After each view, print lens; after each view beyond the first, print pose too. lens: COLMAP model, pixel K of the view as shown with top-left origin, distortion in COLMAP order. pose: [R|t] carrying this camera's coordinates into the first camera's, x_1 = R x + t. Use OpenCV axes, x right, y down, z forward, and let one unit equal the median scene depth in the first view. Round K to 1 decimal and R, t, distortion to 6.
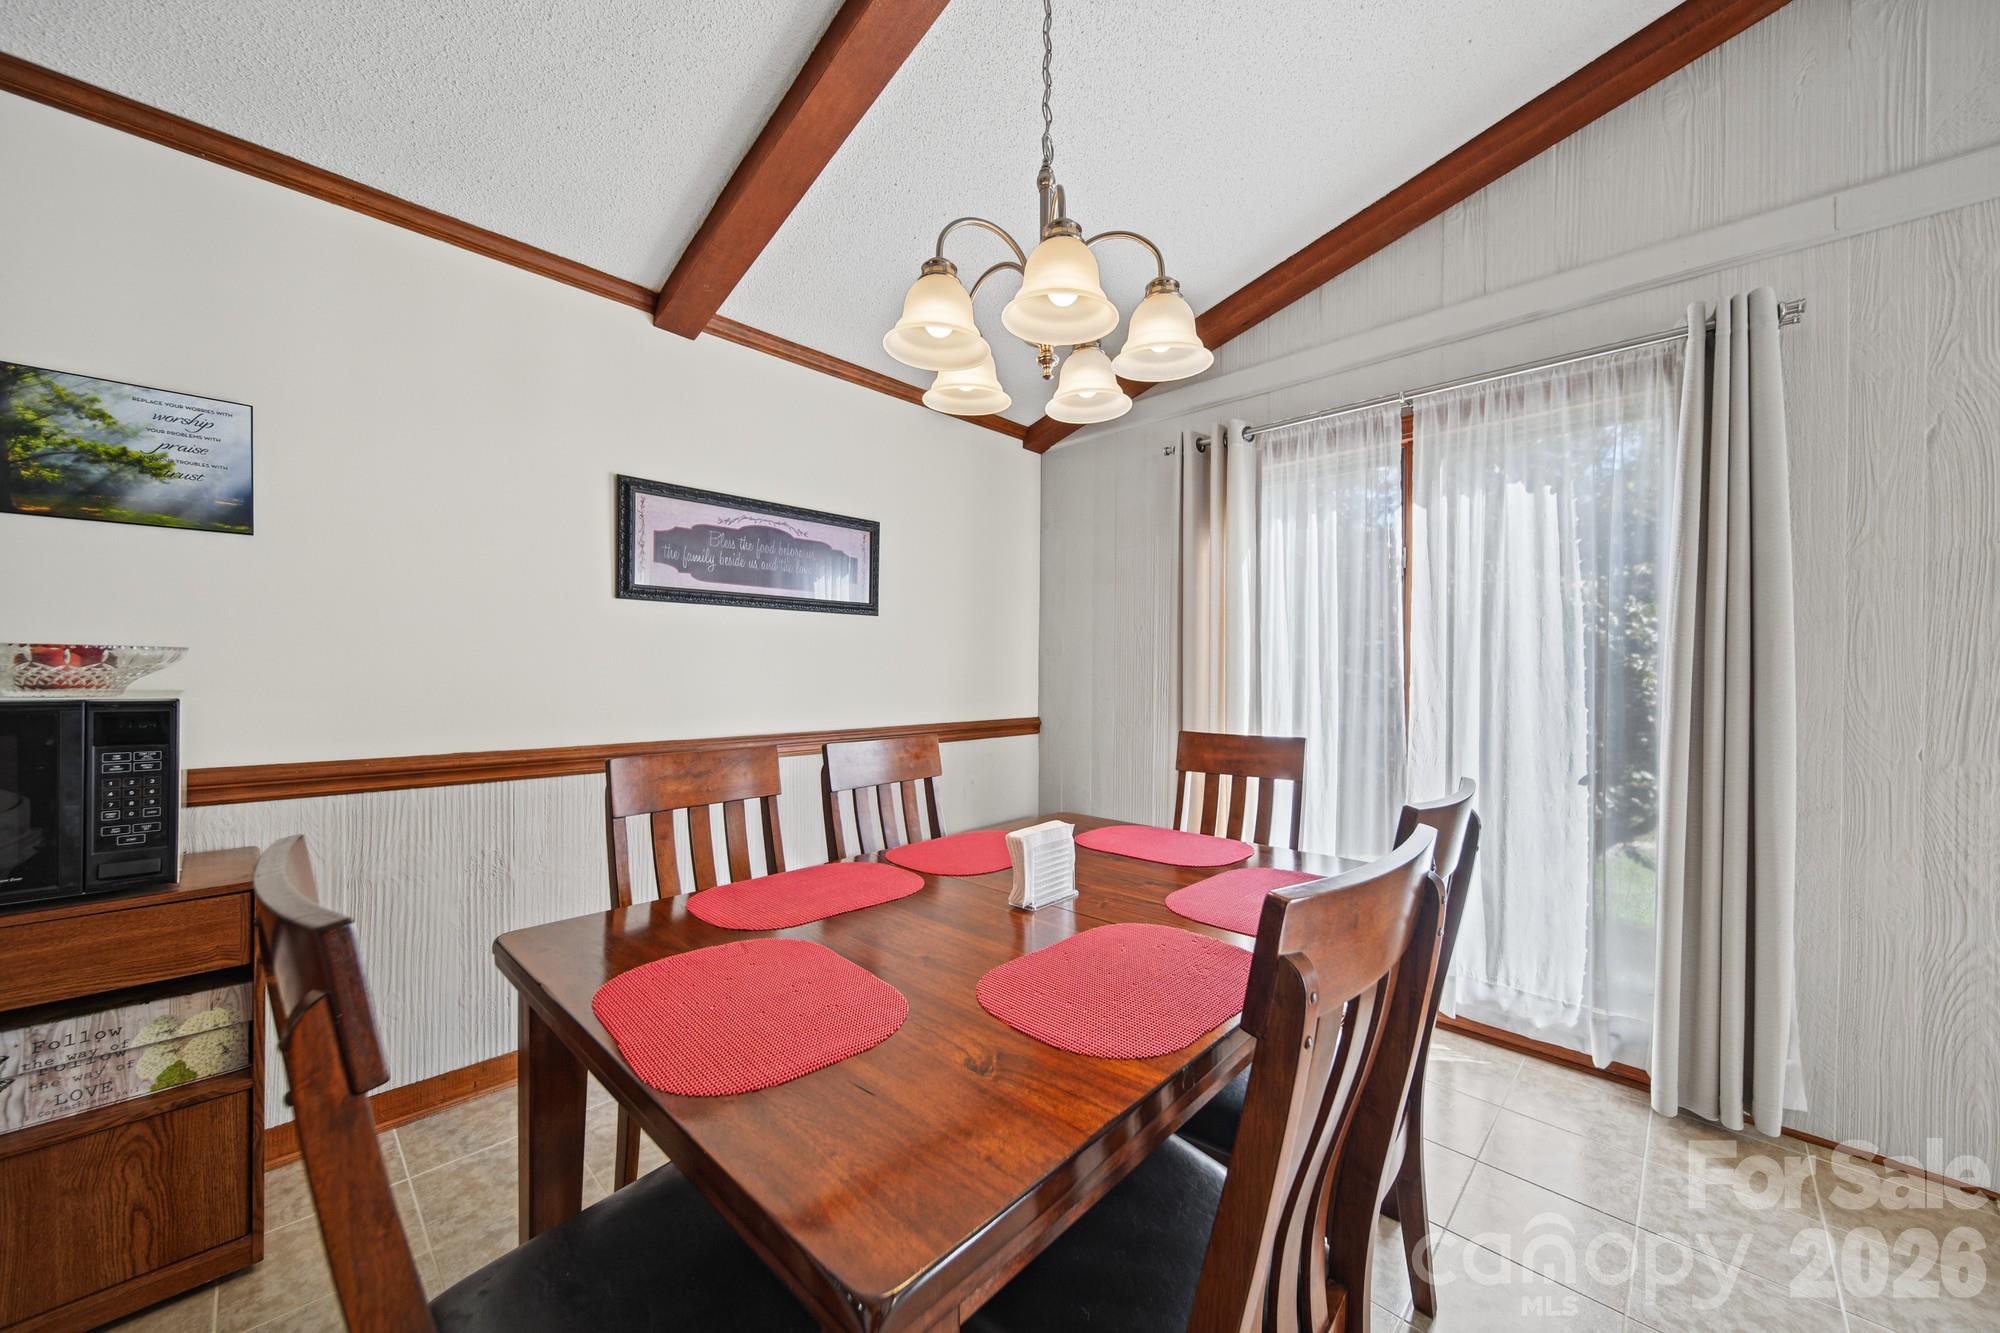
lens RADIAL K [[717.9, 0, 1009.8], [0, 717.9, 666.4], [0, 0, 1]] dist [0.001167, -0.001372]
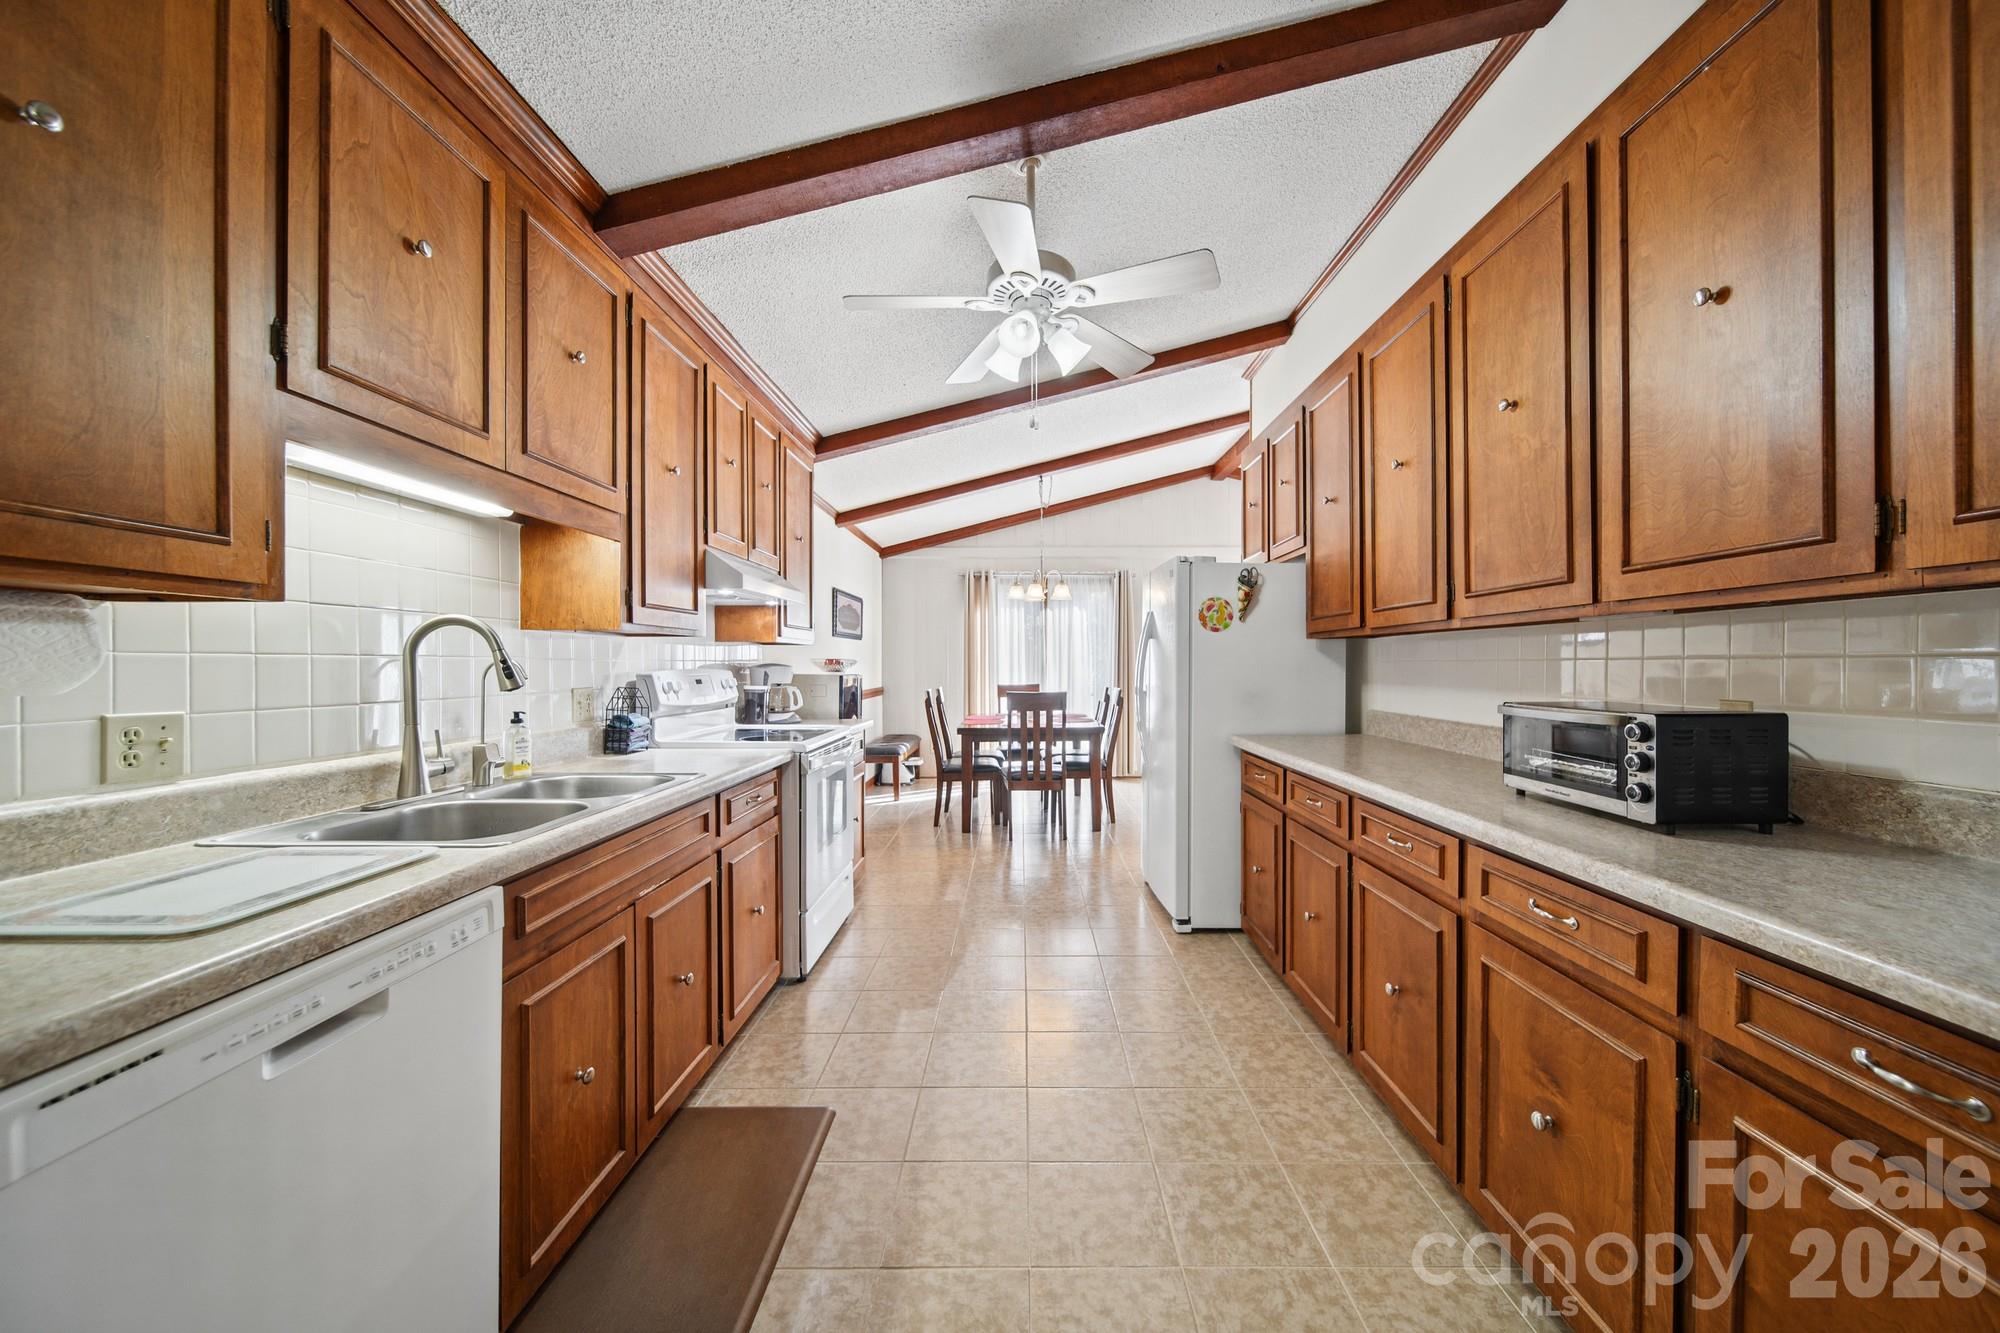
lens RADIAL K [[717.9, 0, 1022.4], [0, 717.9, 667.6], [0, 0, 1]] dist [0.001167, -0.001372]
pose [[0.722895, -0.011735, 0.690858, -1.770150], [0.006195, 0.999926, 0.010502, -0.009978], [-0.690930, -0.003312, 0.722914, -1.231847]]
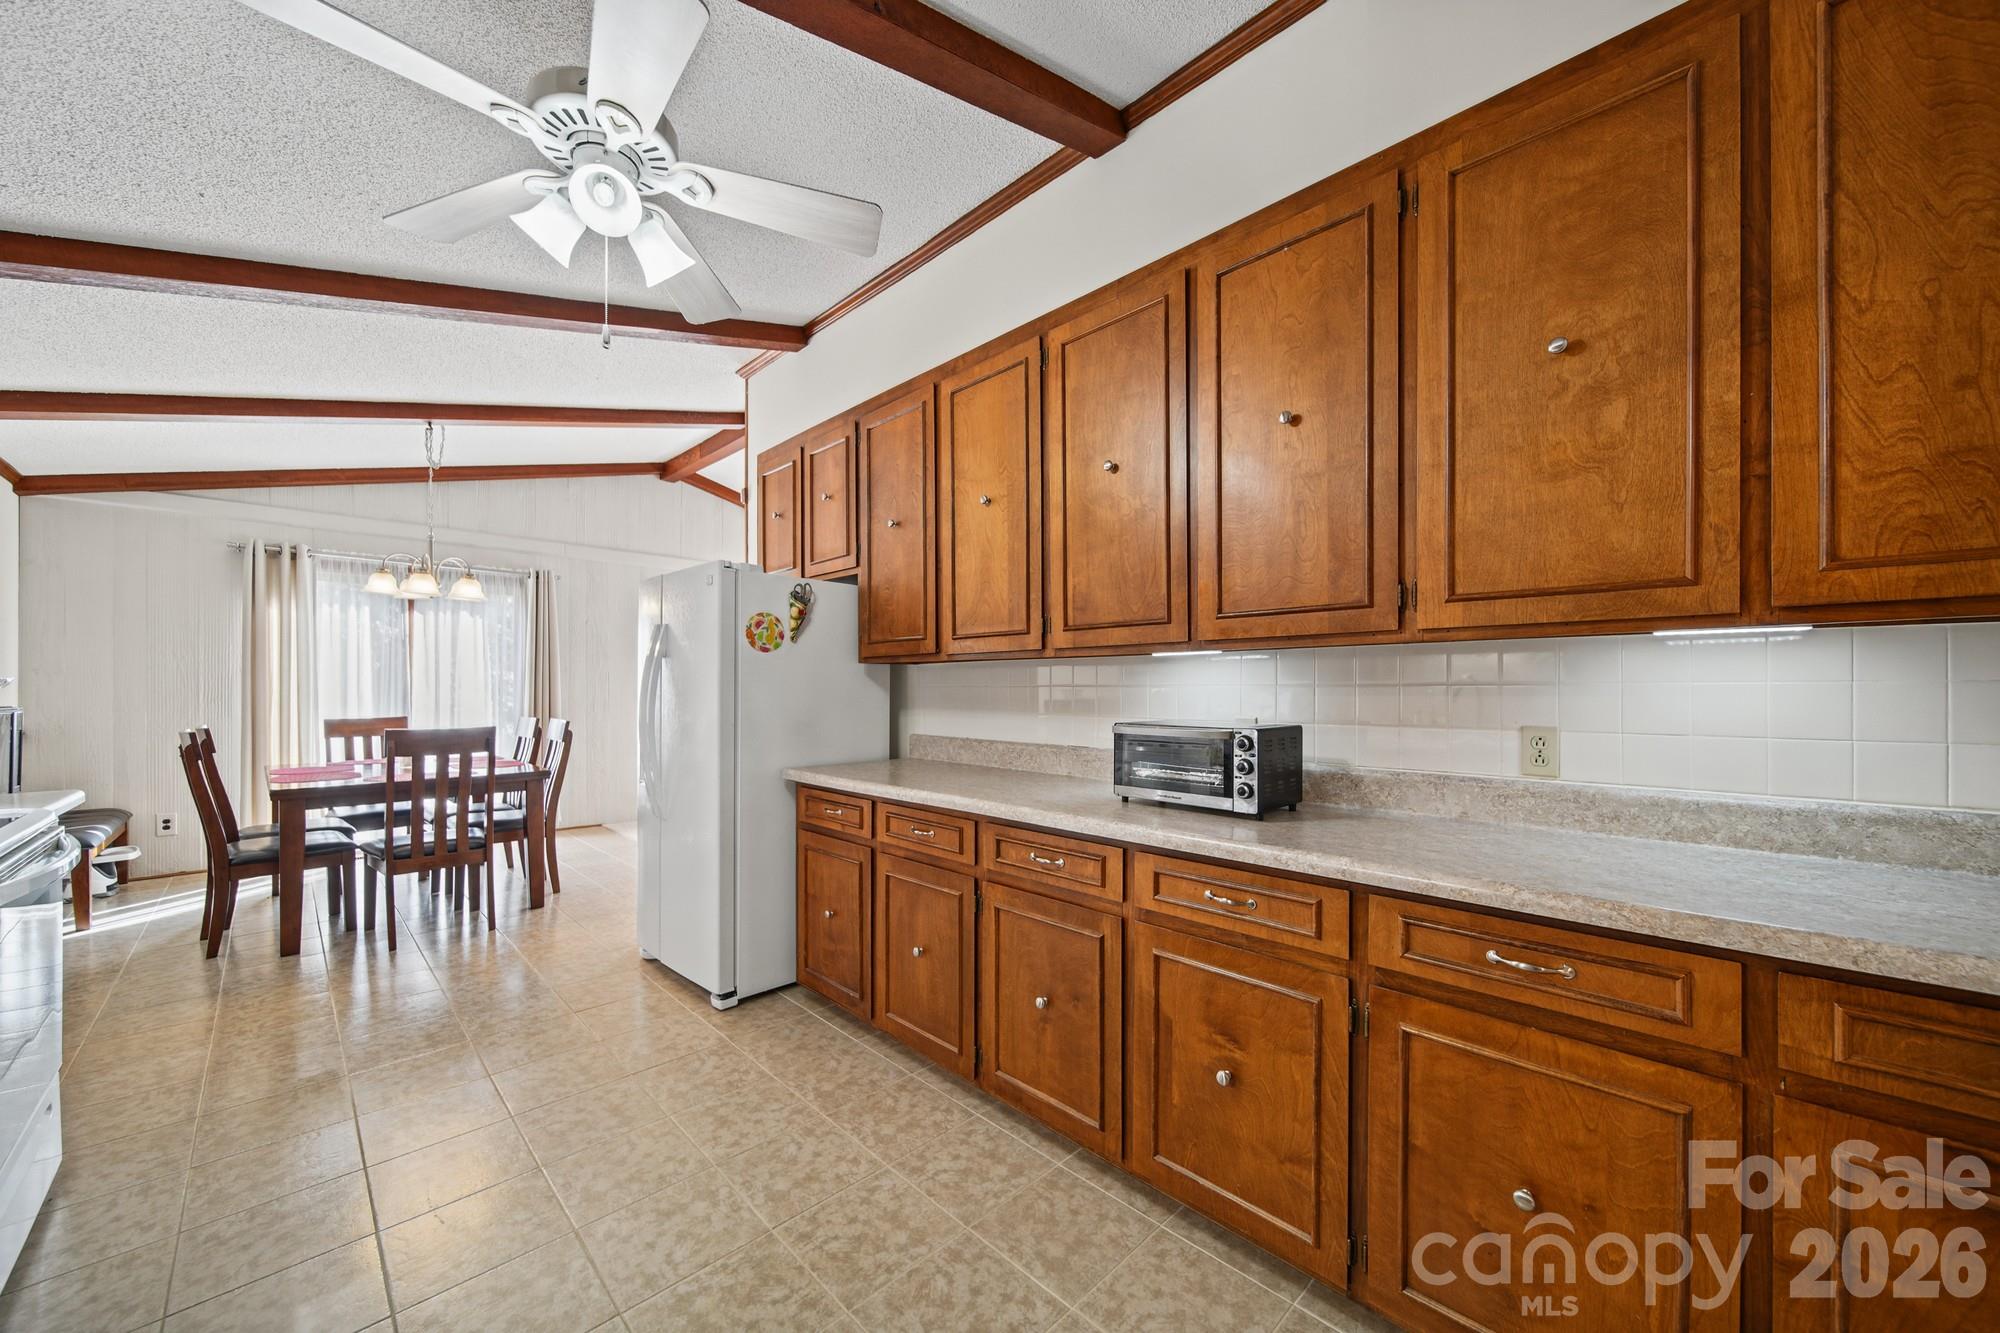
lens RADIAL K [[717.9, 0, 1034.6], [0, 717.9, 691.3], [0, 0, 1]] dist [0.001167, -0.001372]
pose [[0.003339, -0.009235, 0.999952, -1.754927], [-0.003057, 0.999953, 0.009245, -0.009107], [-0.999990, -0.003088, 0.003310, -0.965673]]
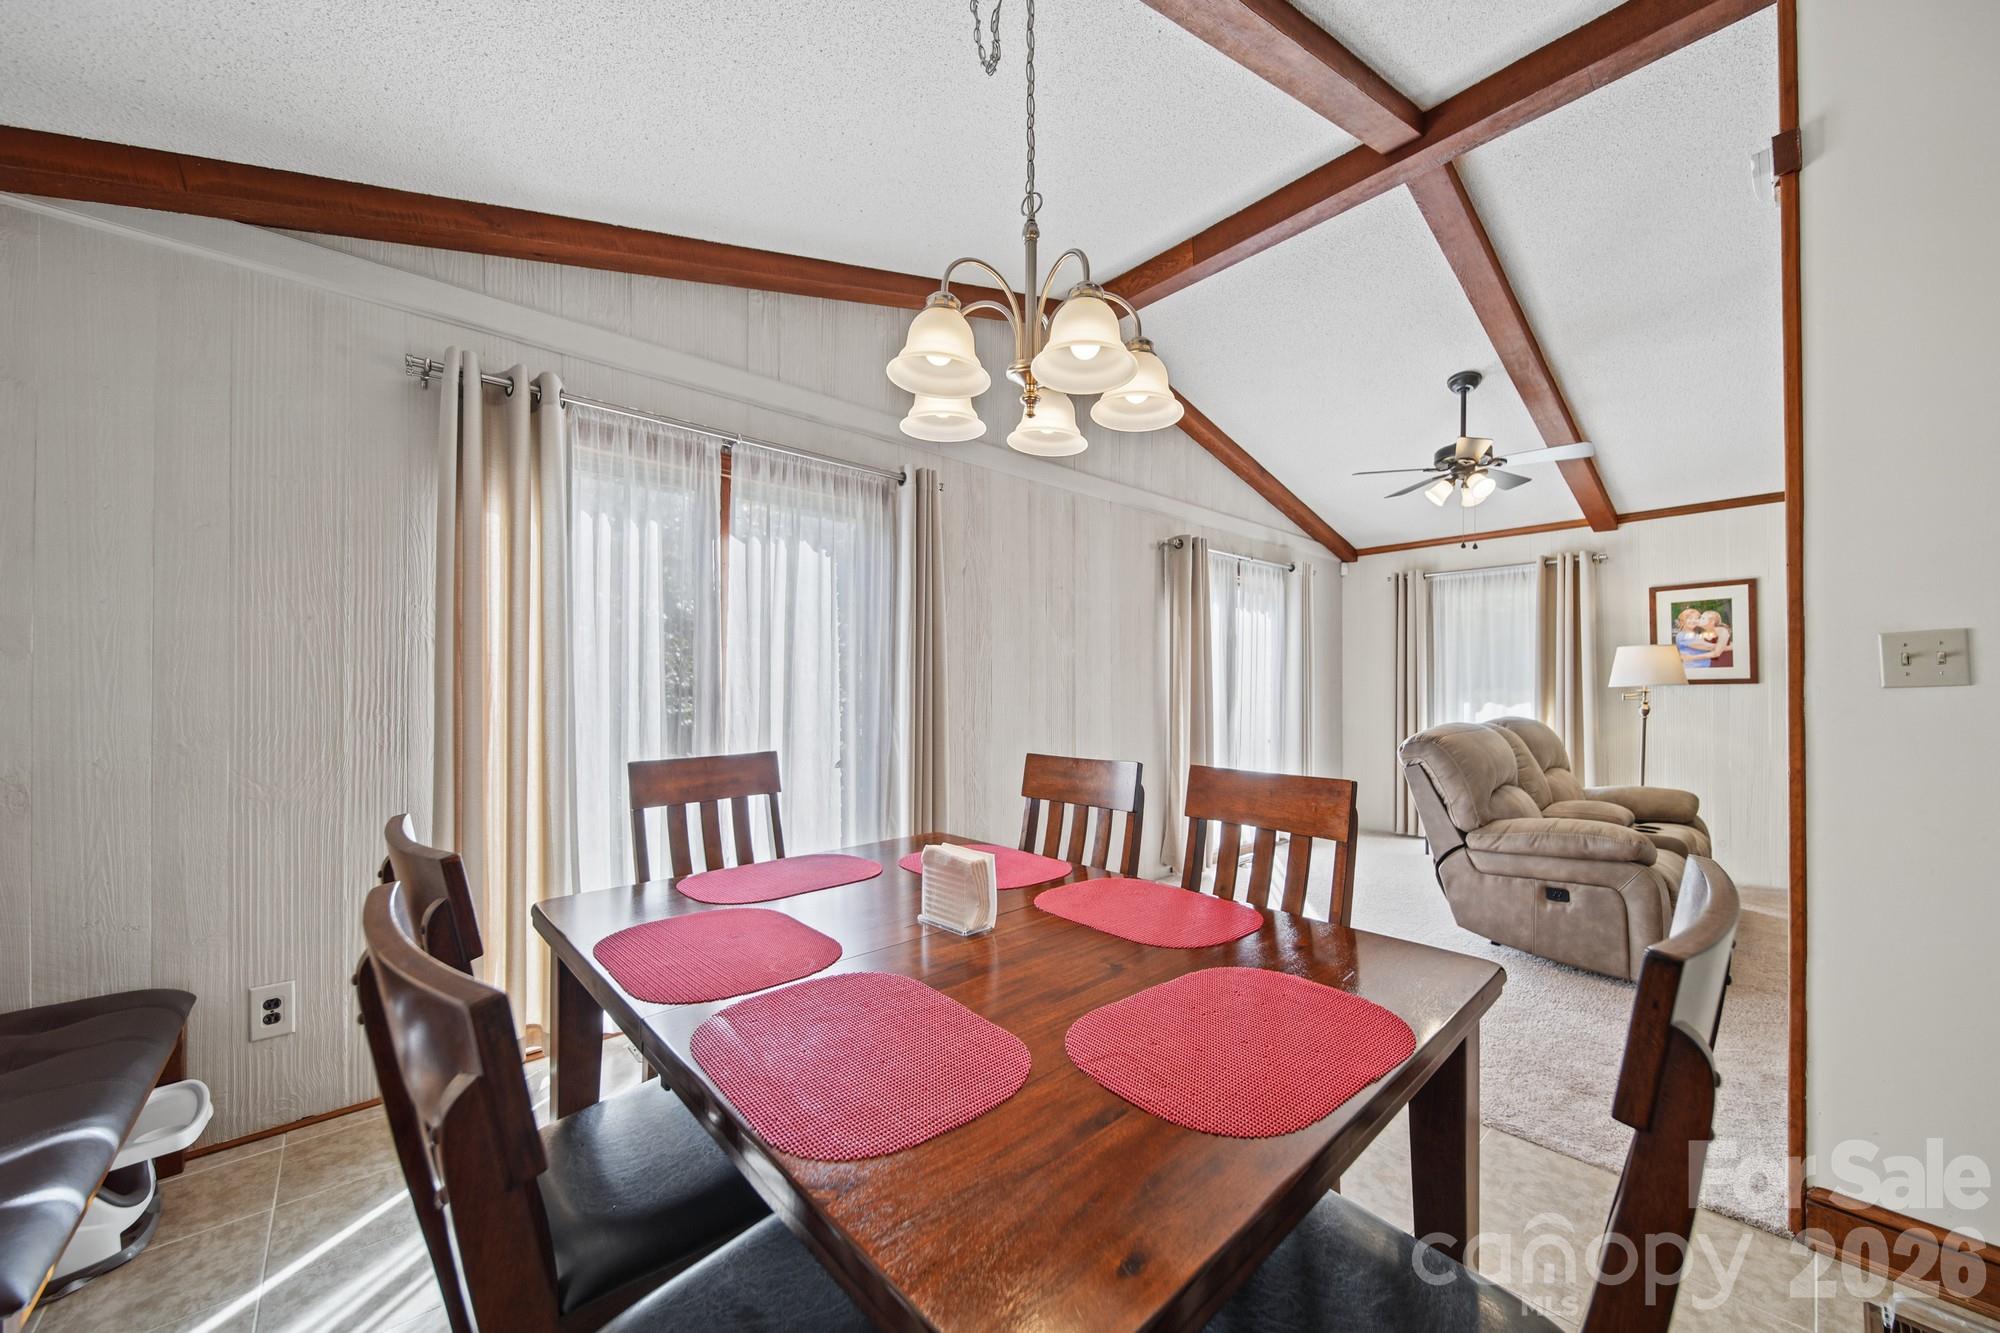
lens RADIAL K [[717.9, 0, 1033.8], [0, 717.9, 685.7], [0, 0, 1]] dist [0.001167, -0.001372]
pose [[0.055269, -0.000050, 0.998471, -0.562019], [0.000367, 1.000000, 0.000030, 0.004344], [-0.998471, 0.000365, 0.055269, 0.516870]]
